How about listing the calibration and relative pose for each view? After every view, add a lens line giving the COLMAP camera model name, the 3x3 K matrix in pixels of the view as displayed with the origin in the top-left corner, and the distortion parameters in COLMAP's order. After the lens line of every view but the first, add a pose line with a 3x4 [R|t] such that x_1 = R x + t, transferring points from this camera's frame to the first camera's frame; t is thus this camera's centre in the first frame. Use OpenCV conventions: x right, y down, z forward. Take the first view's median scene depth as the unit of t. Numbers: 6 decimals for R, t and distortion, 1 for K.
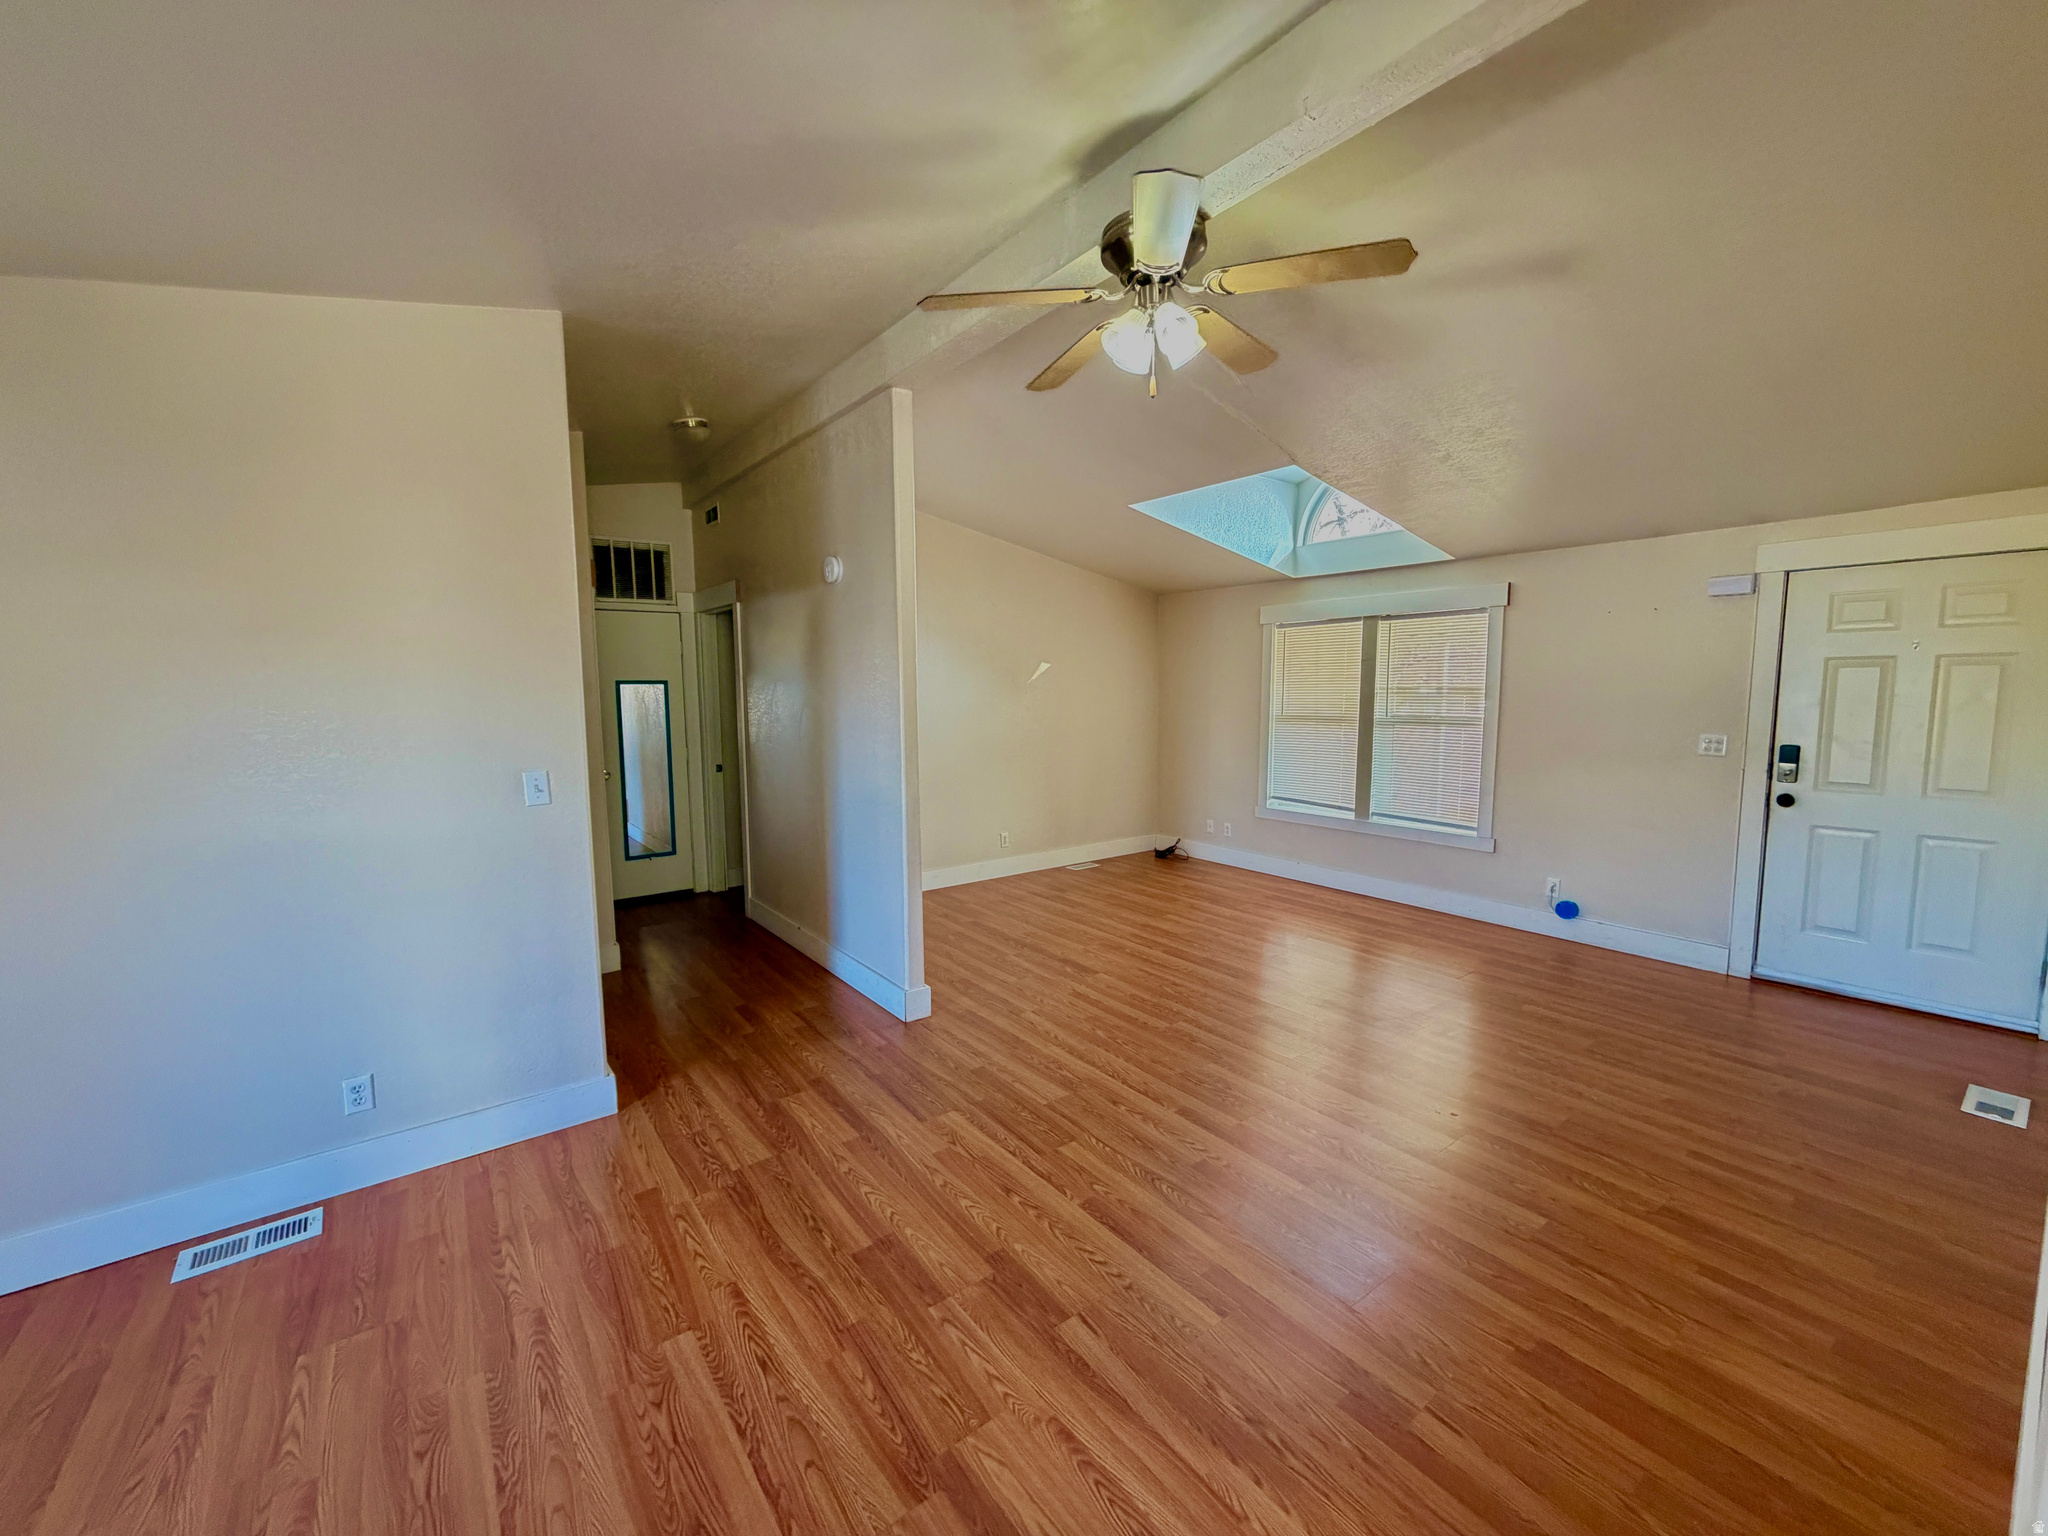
lens RADIAL K [[830.4, 0, 1013.3], [0, 830.4, 767.6], [0, 0, 1]] dist [0.000176, -0.000140]
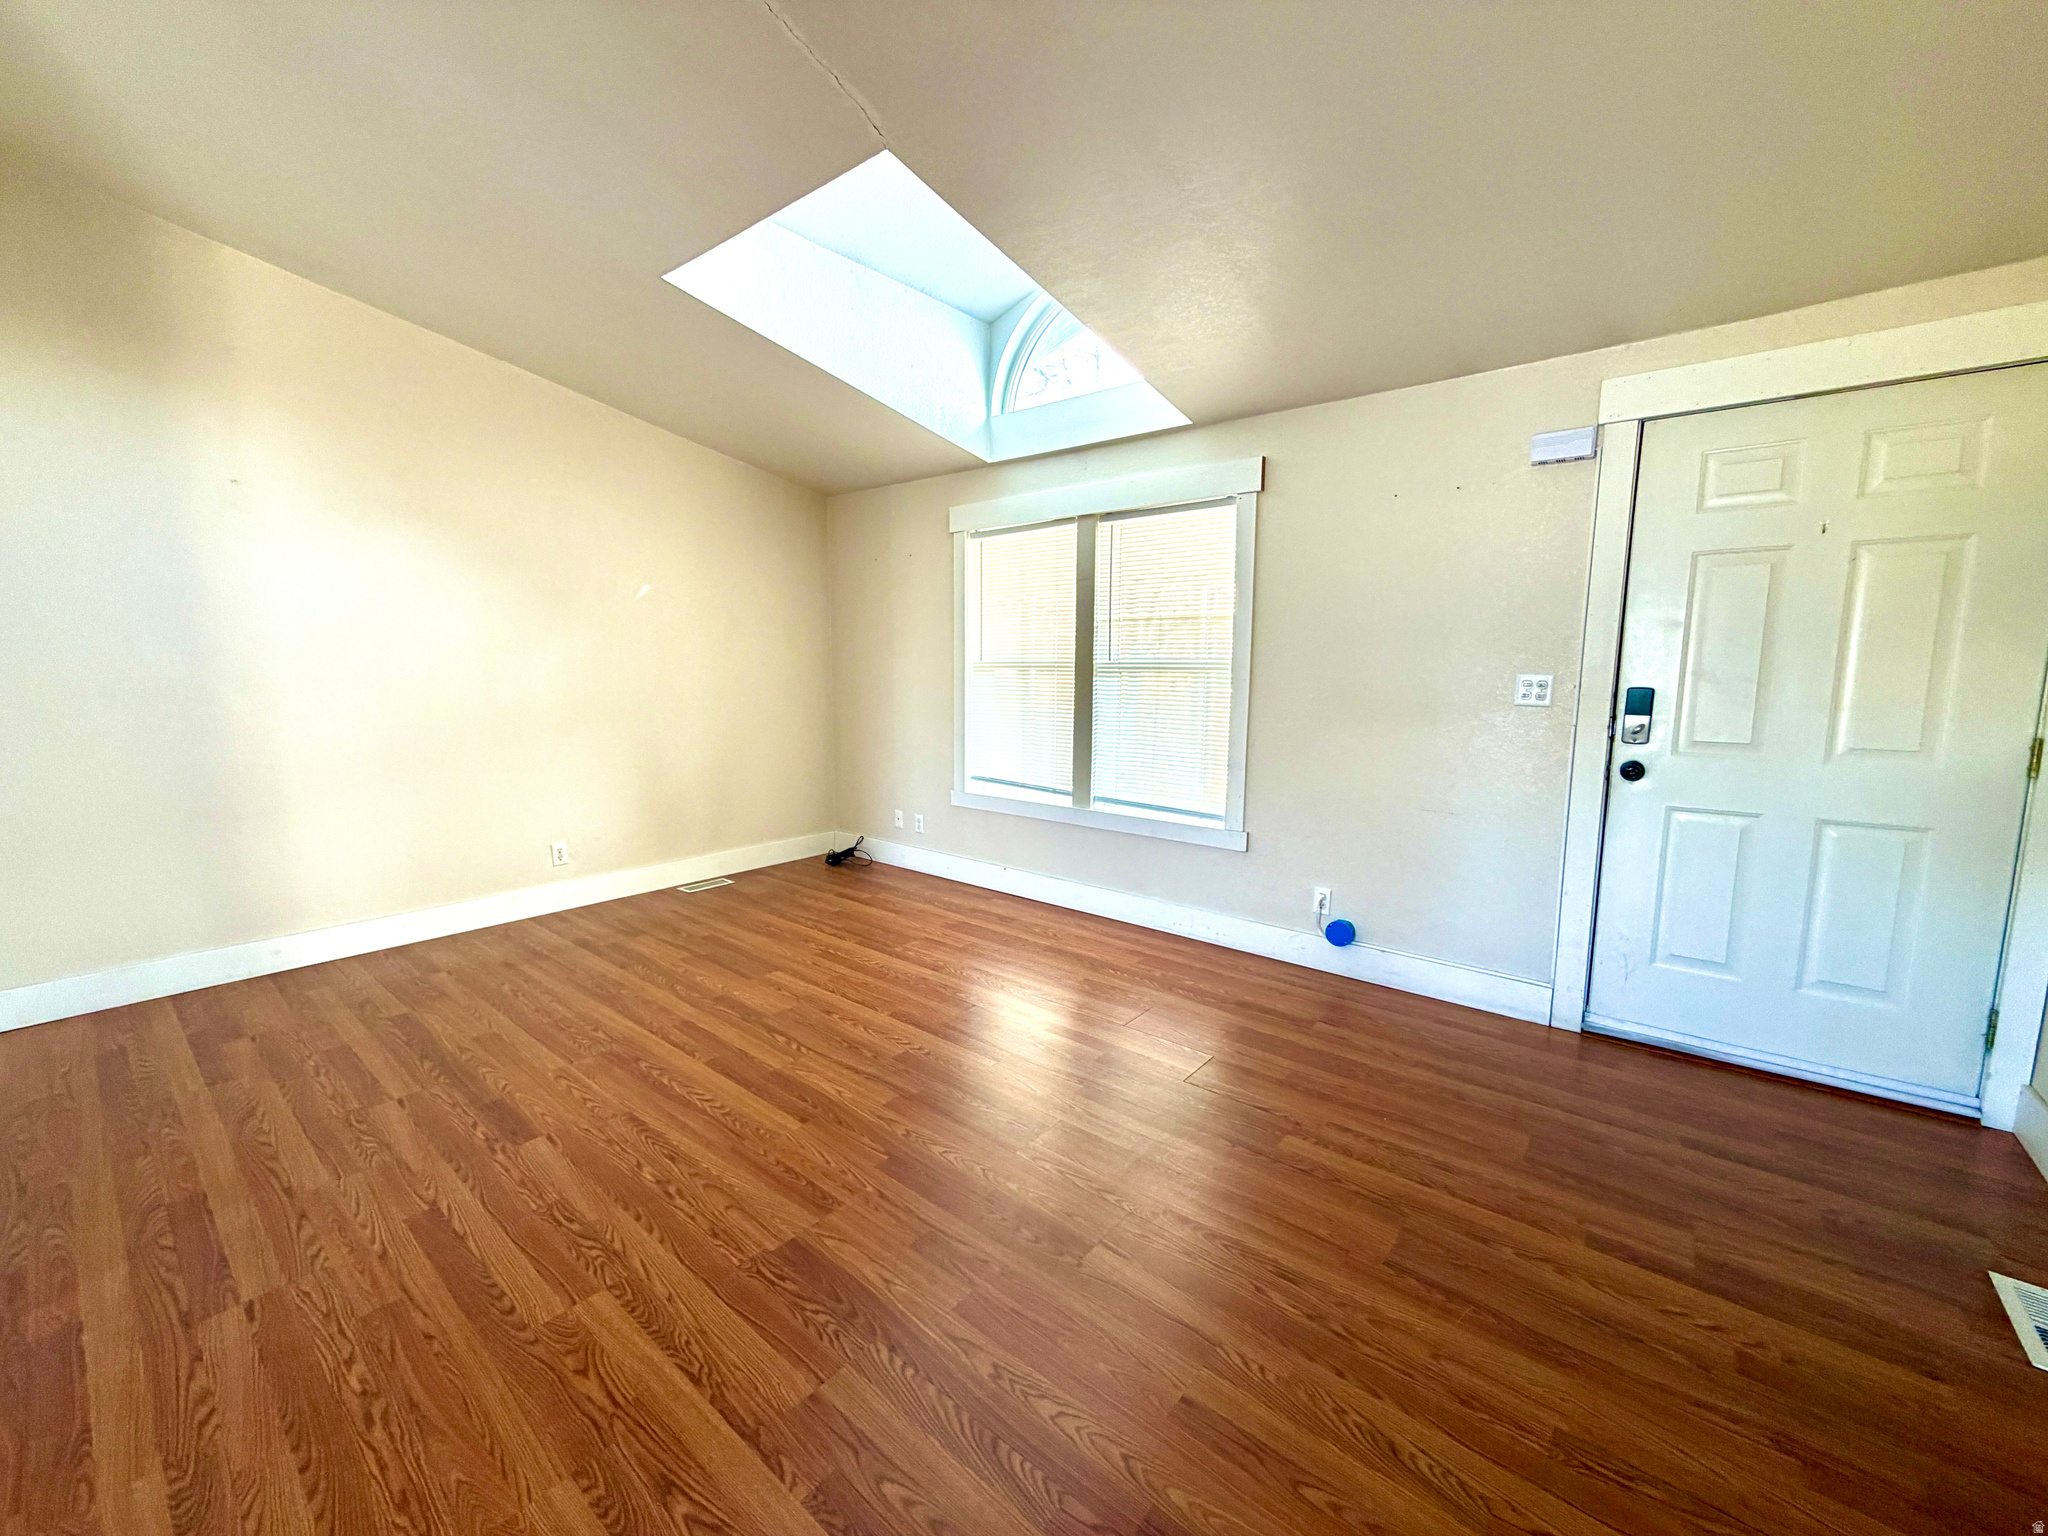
lens RADIAL K [[832.8, 0, 1024.0], [0, 832.8, 768.0], [0, 0, 1]] dist [0.000715, -0.000365]
pose [[0.970580, -0.020397, 0.239912, 0.288868], [0.013667, 0.999466, 0.029683, 0.010408], [-0.240389, -0.025530, 0.970341, 0.459967]]
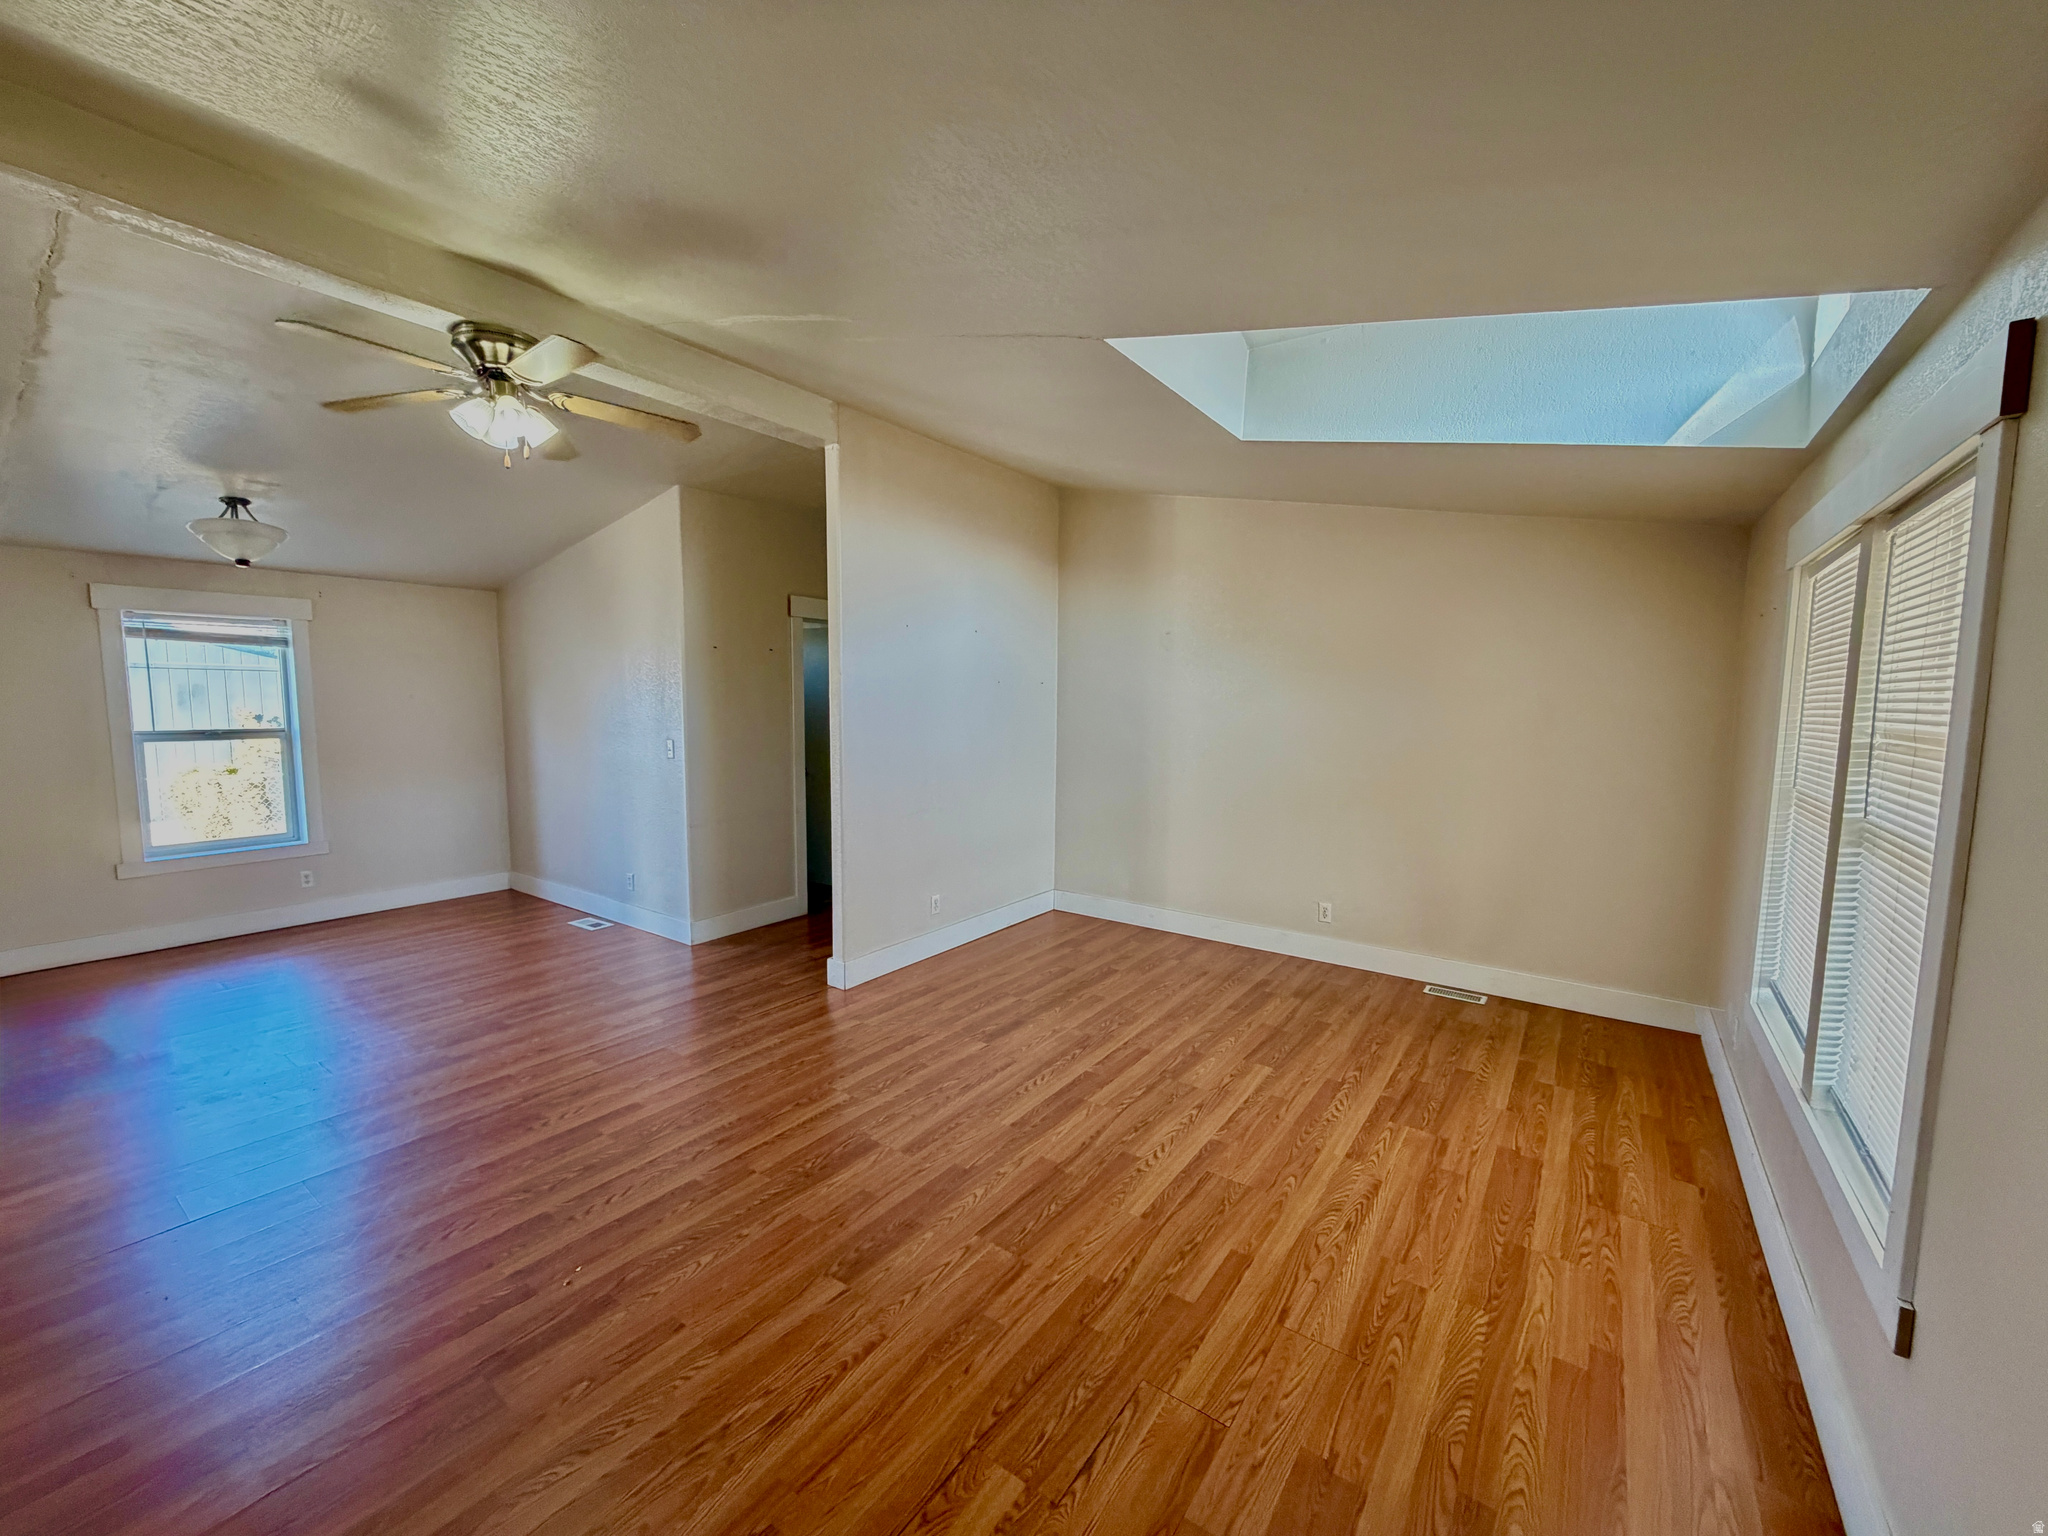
lens RADIAL K [[807.0, 0, 1024.0], [0, 807.0, 768.0], [0, 0, 1]] dist [-0.002488, -0.000089]
pose [[0.304076, 0.100064, -0.947378, 0.915889], [-0.109686, 0.991532, 0.069522, -0.099811], [0.946312, 0.082775, 0.312477, 0.790737]]
